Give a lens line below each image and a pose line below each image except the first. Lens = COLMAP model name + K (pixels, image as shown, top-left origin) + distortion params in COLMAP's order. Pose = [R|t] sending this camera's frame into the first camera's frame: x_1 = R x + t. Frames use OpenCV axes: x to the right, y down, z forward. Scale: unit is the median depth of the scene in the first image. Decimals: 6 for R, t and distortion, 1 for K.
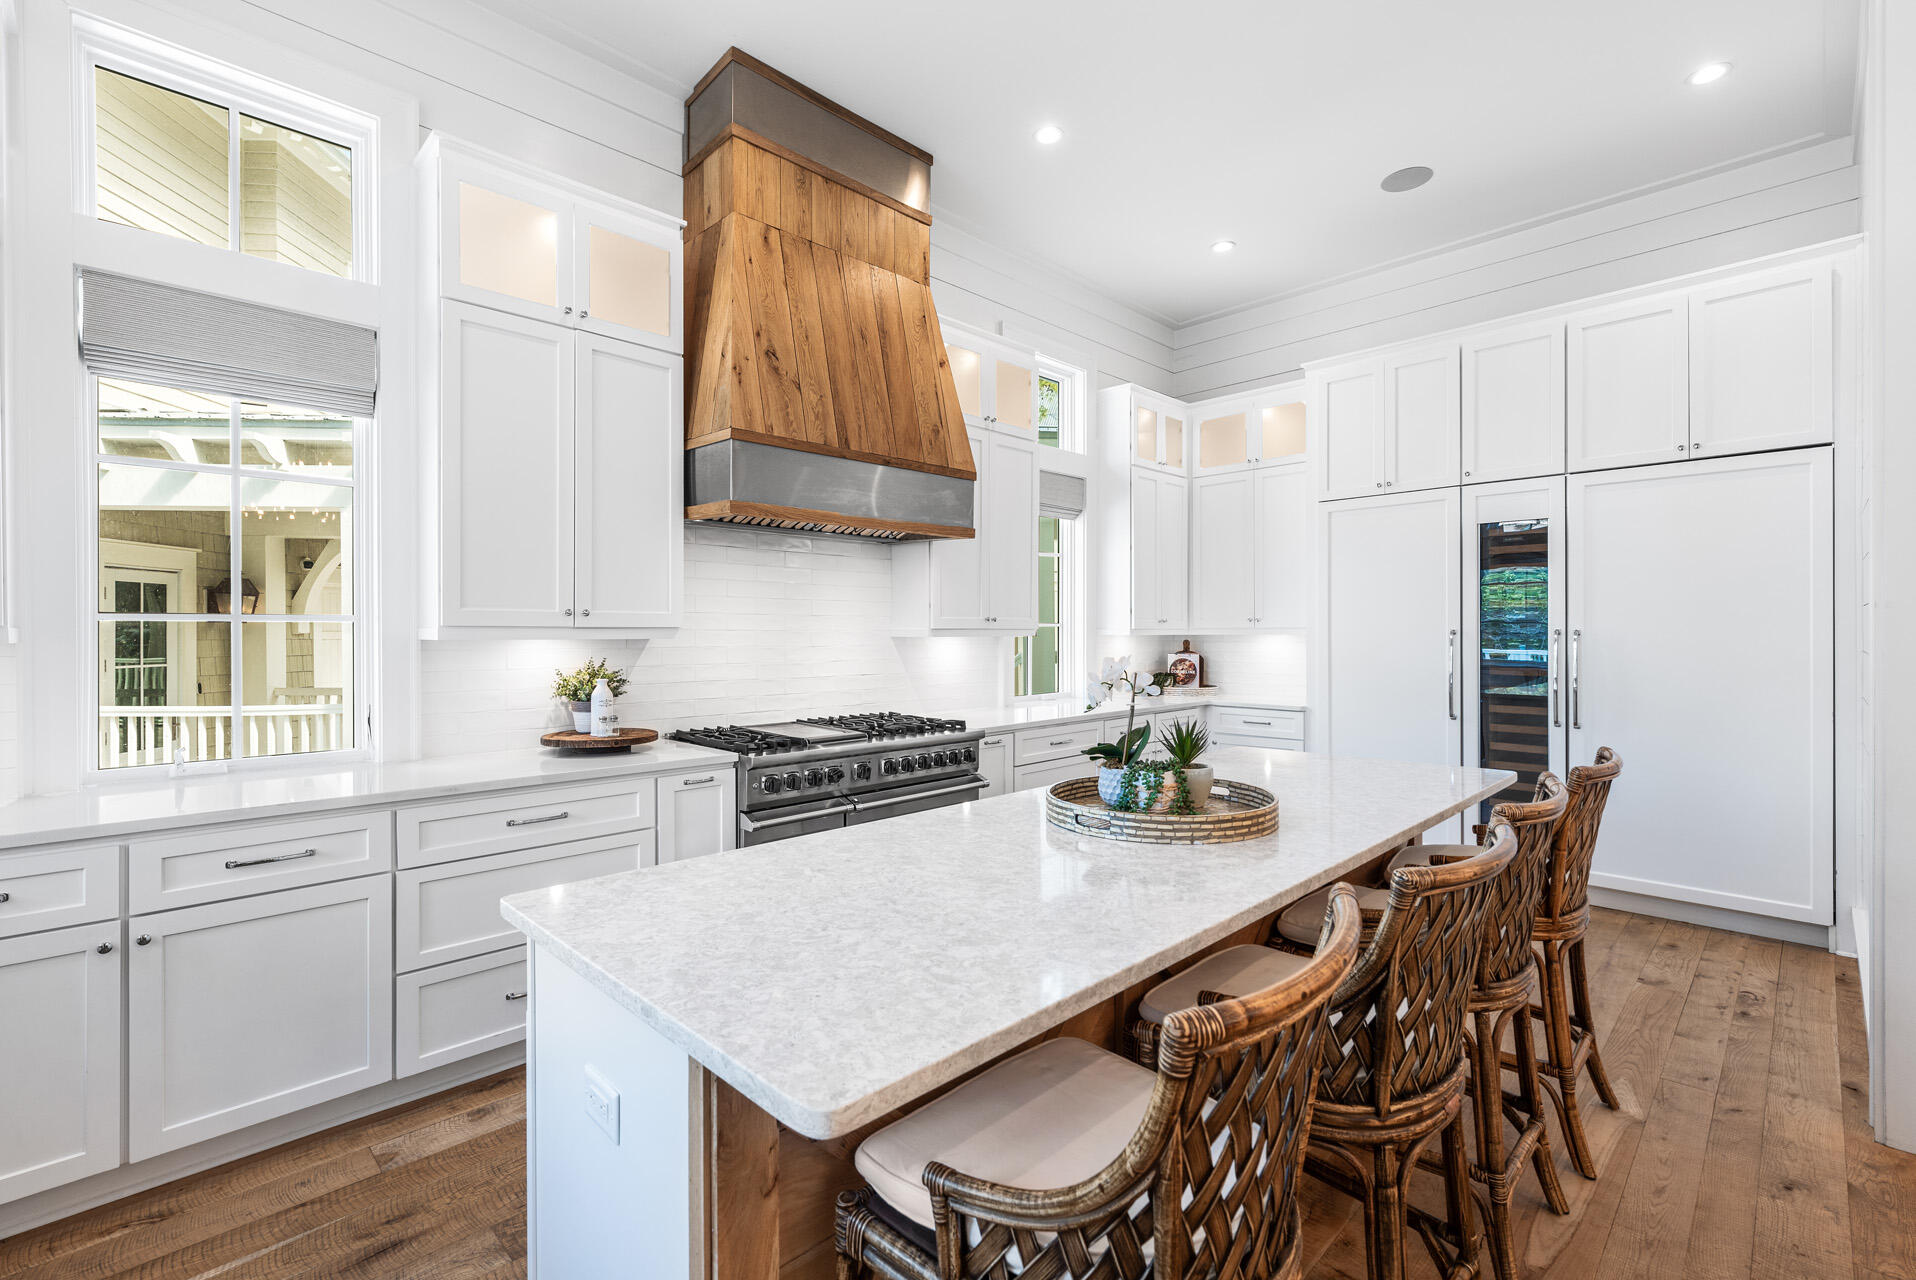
lens RADIAL K [[832.1, 0, 957.0], [0, 832.1, 635.6], [0, 0, 1]] dist [0.000234, -0.000129]
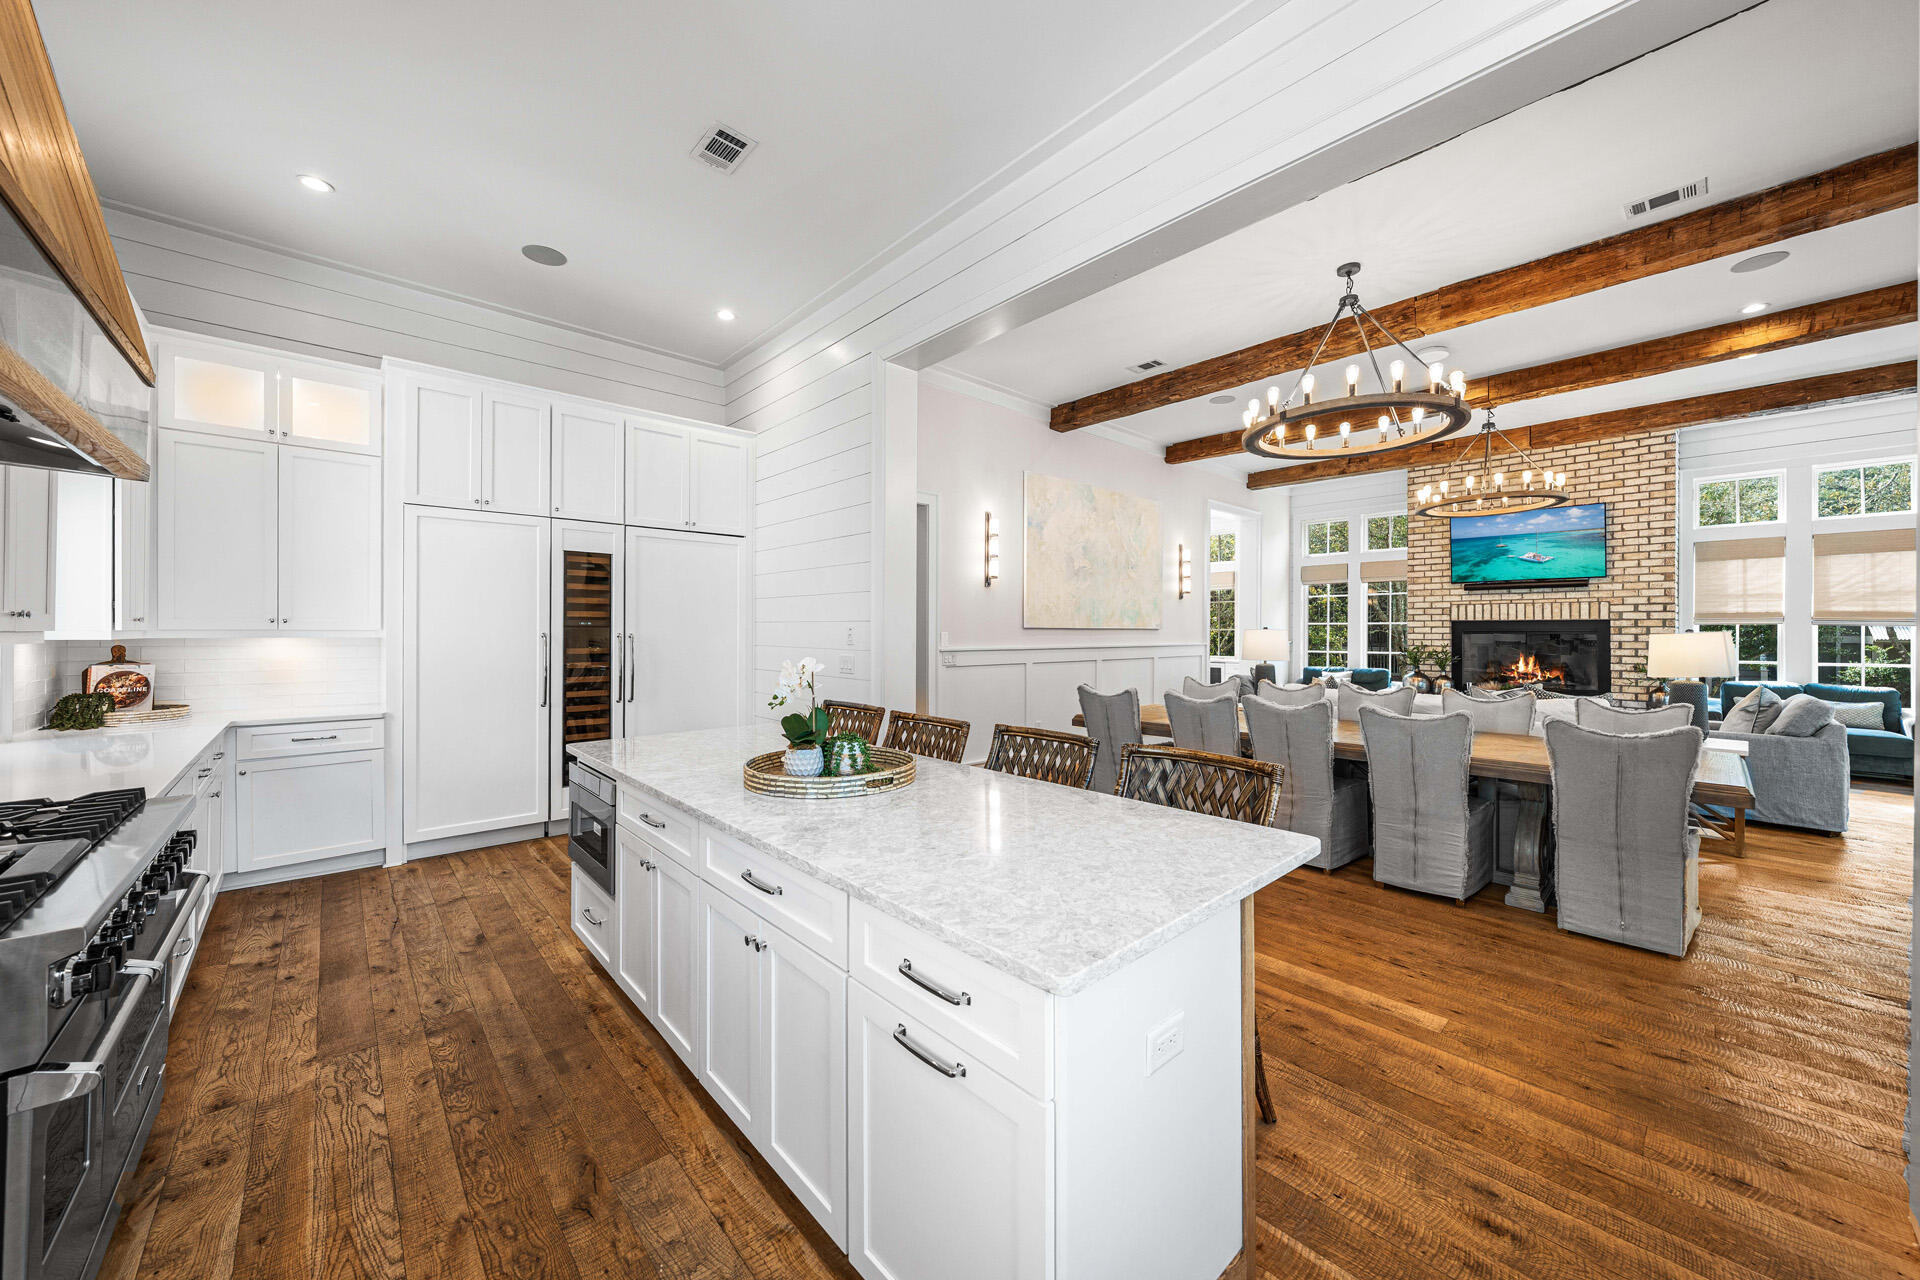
lens RADIAL K [[695.9, 0, 950.0], [0, 695.9, 632.4], [0, 0, 1]] dist [-0.001229, -0.000071]
pose [[0.045635, 0.001823, 0.998957, -0.479759], [0.000250, 0.999998, -0.001836, -0.007611], [-0.998958, 0.000333, 0.045634, 0.422094]]
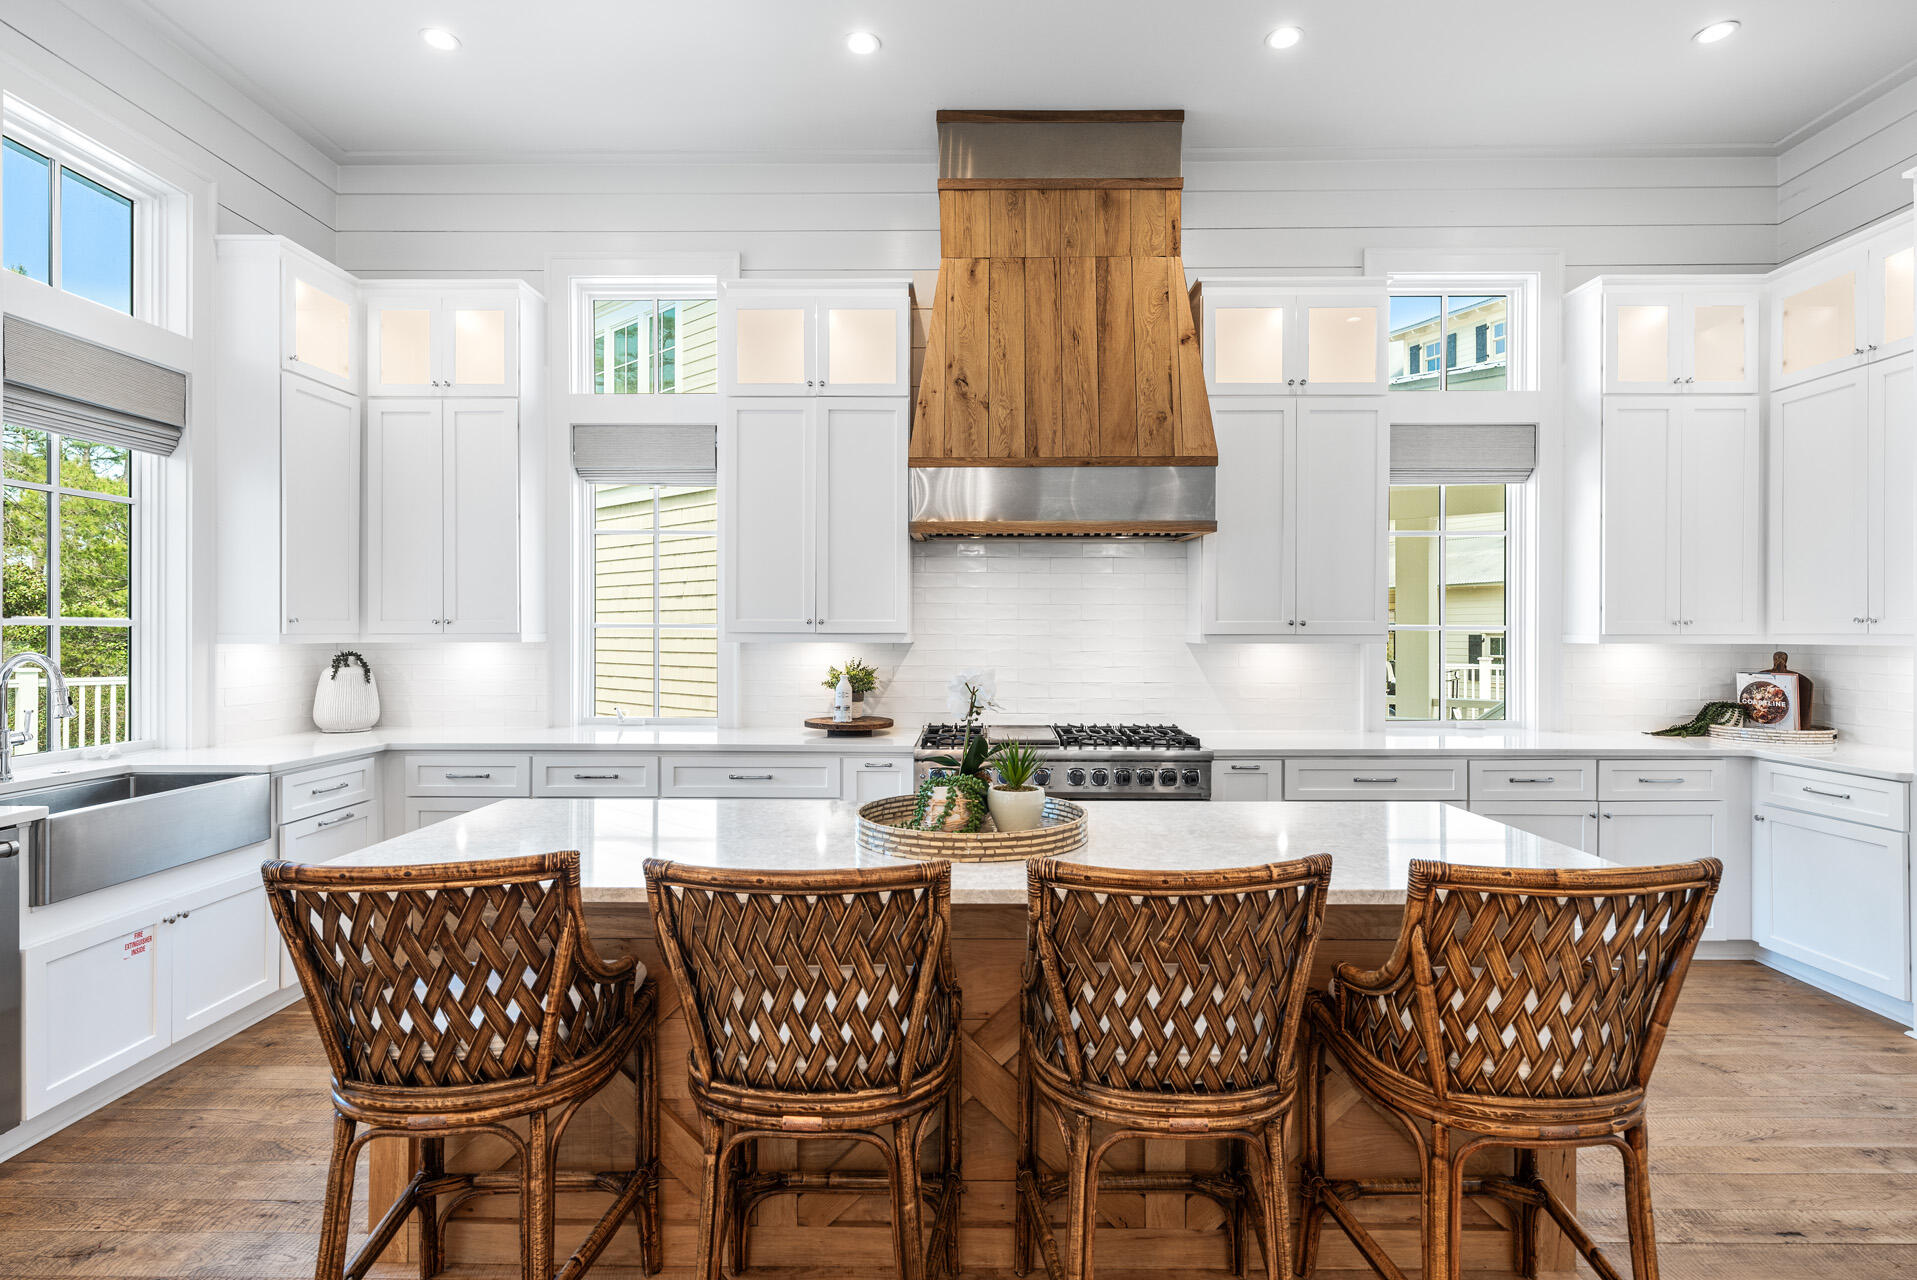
lens RADIAL K [[933.6, 0, 959.1], [0, 933.6, 633.5], [0, 0, 1]] dist [-0.000719, -0.000272]
pose [[0.706072, 0.006055, -0.708114, 0.554529], [-0.005804, 0.999979, 0.002764, -0.011482], [0.708116, 0.002158, 0.706092, 0.121903]]
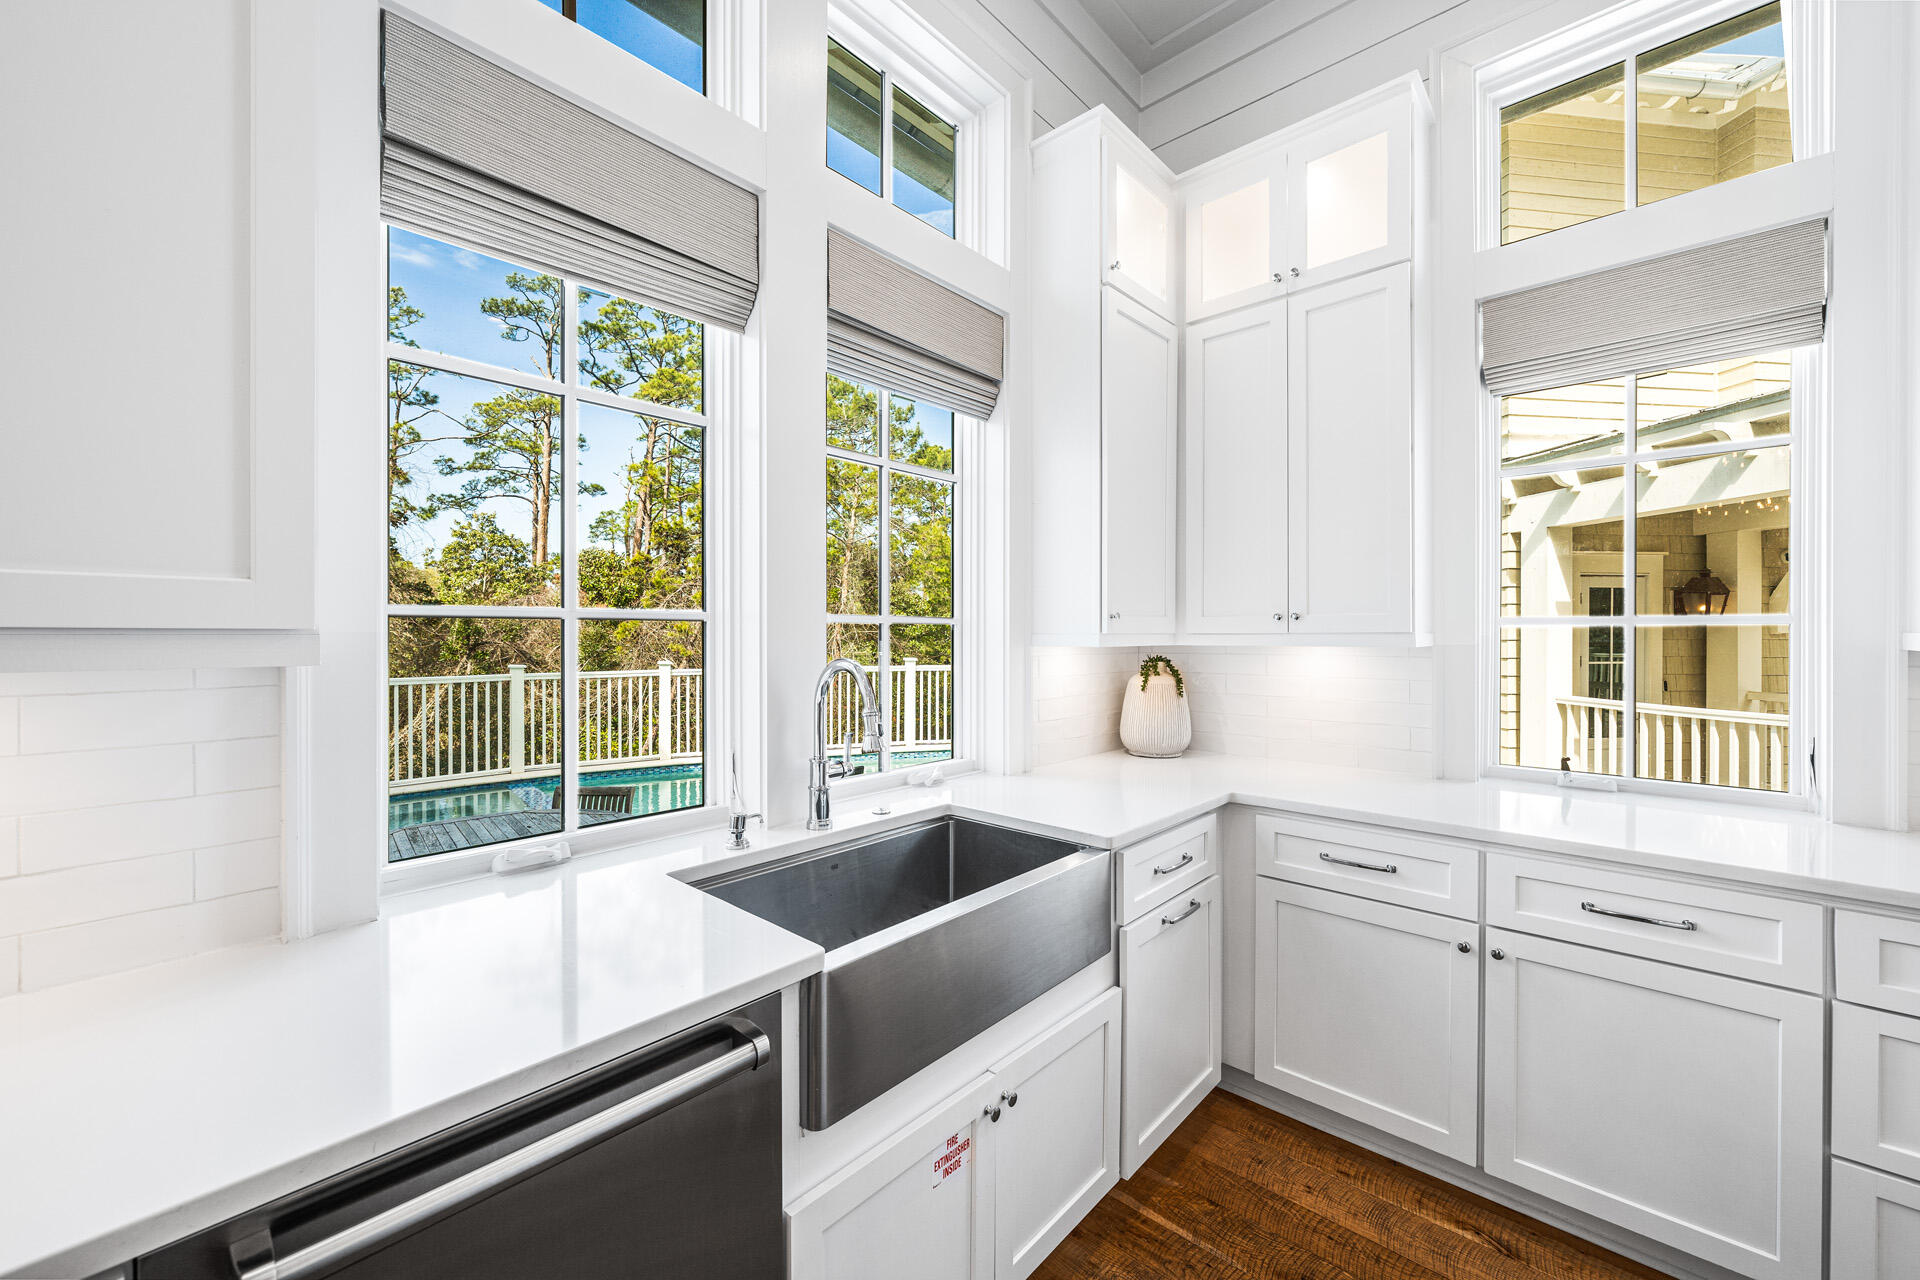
lens RADIAL K [[742.4, 0, 960.1], [0, 742.4, 635.1], [0, 0, 1]] dist [-0.001443, 0.000060]
pose [[0.052228, 0.006162, -0.998616, -0.074510], [-0.003629, 0.999976, 0.005981, -0.006123], [0.998629, 0.003311, 0.052249, 0.168050]]
